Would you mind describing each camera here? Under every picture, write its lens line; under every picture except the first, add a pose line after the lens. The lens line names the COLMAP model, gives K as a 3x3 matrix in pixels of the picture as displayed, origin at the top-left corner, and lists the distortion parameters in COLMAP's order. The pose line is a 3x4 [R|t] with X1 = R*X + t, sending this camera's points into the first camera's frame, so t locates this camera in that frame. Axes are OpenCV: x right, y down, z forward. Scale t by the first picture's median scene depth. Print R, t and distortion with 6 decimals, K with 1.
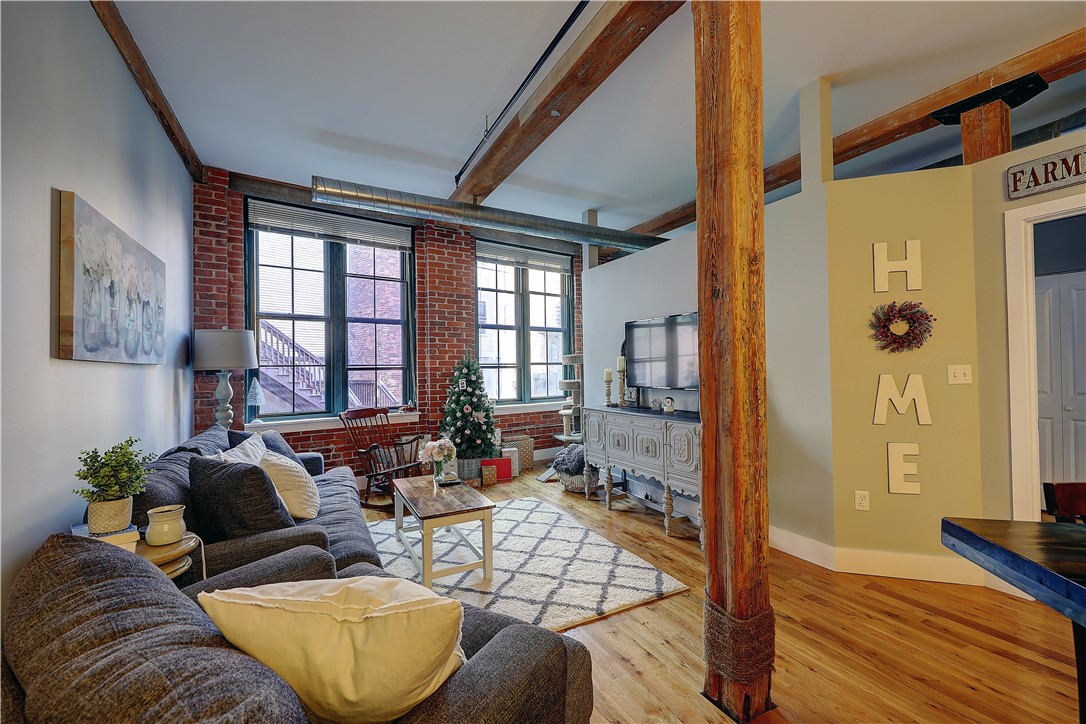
lens RADIAL K [[447.3, 0, 548.9], [0, 447.3, 361.6], [0, 0, 1]] dist [0.014171, -0.006140]
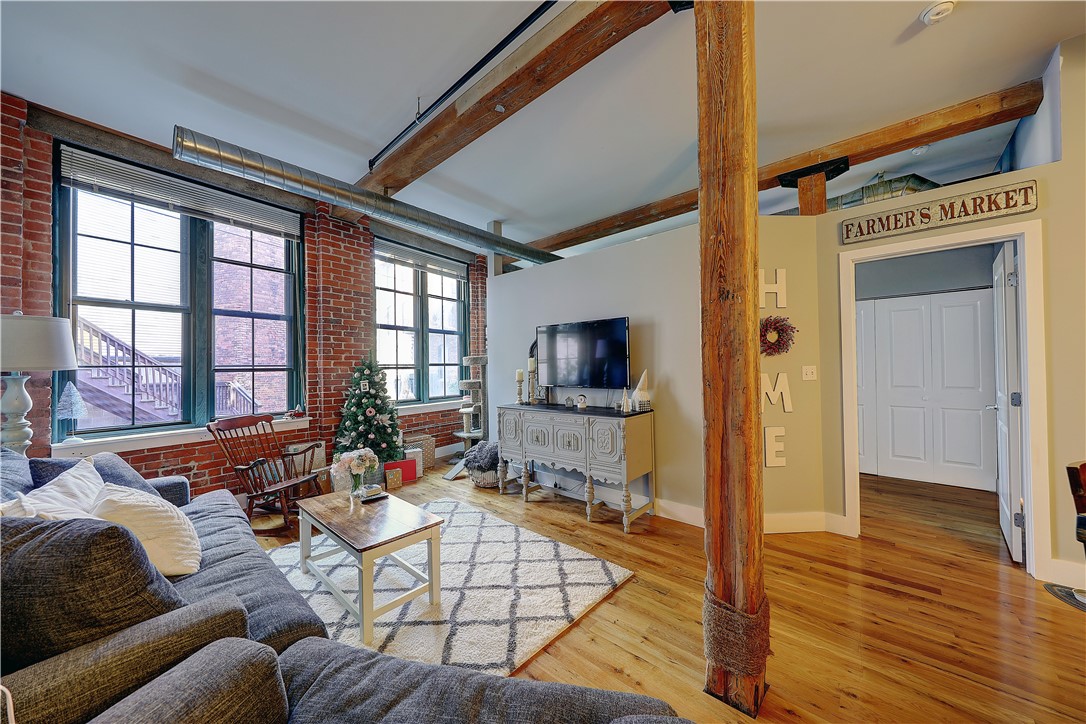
lens RADIAL K [[378.1, 0, 548.6], [0, 378.1, 362.4], [0, 0, 1]] dist [0.008940, -0.005118]
pose [[0.940416, 0.004222, 0.340000, -0.112470], [-0.003421, 0.999990, -0.002954, 0.001958], [-0.340009, 0.001615, 0.940421, 0.127585]]
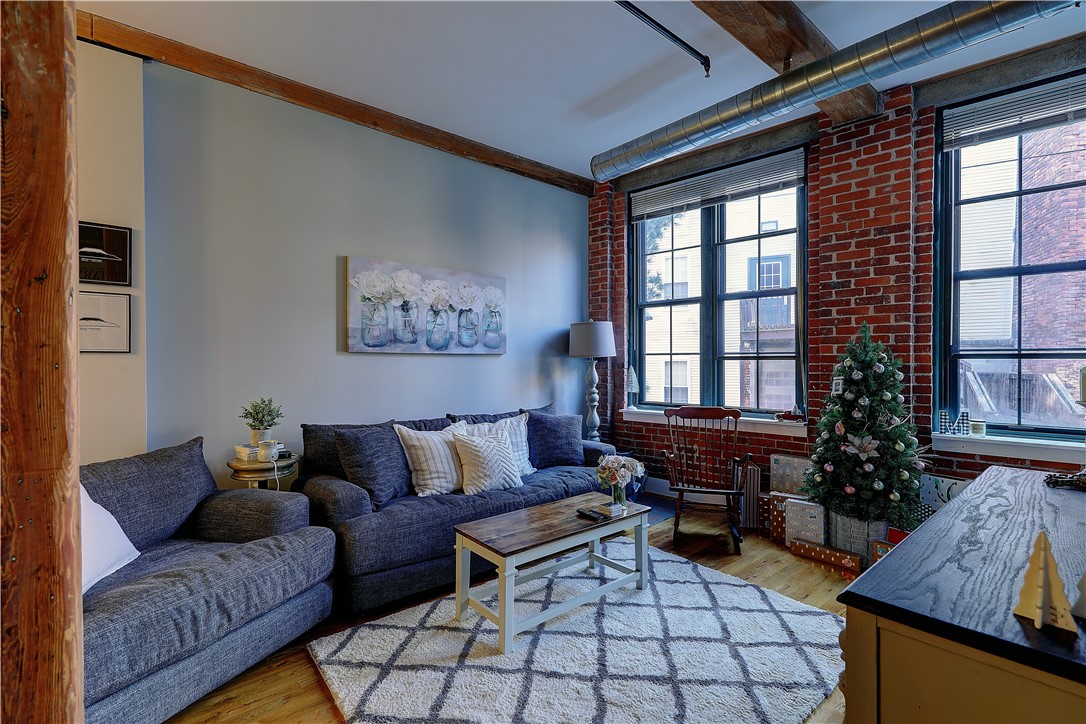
lens RADIAL K [[480.8, 0, 547.5], [0, 480.8, 364.1], [0, 0, 1]] dist [0.001752, 0.000208]
pose [[0.207560, 0.020746, -0.978002, 0.385863], [0.013204, 0.999625, 0.024006, 0.003017], [0.978133, -0.017896, 0.207208, 0.565368]]
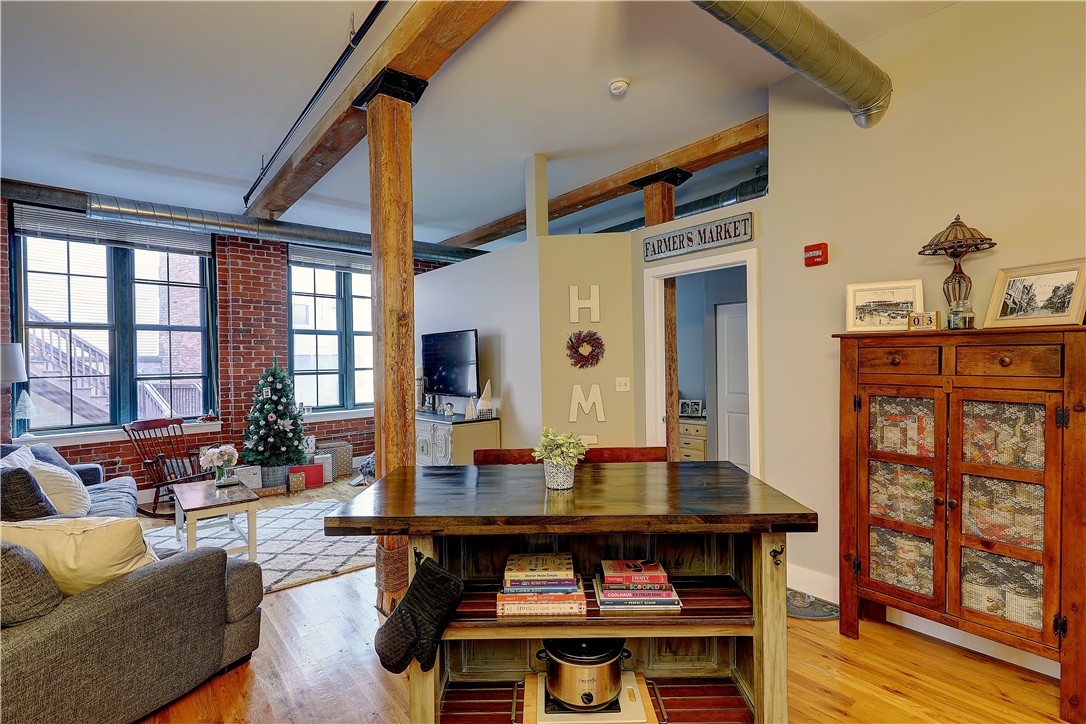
lens RADIAL K [[532.3, 0, 549.4], [0, 532.3, 361.3], [0, 0, 1]] dist [0.017928, -0.008431]
pose [[0.982195, -0.004045, 0.187821, 0.230994], [0.001861, 0.999929, 0.011803, -0.036950], [-0.187856, -0.011243, 0.982132, -0.334273]]
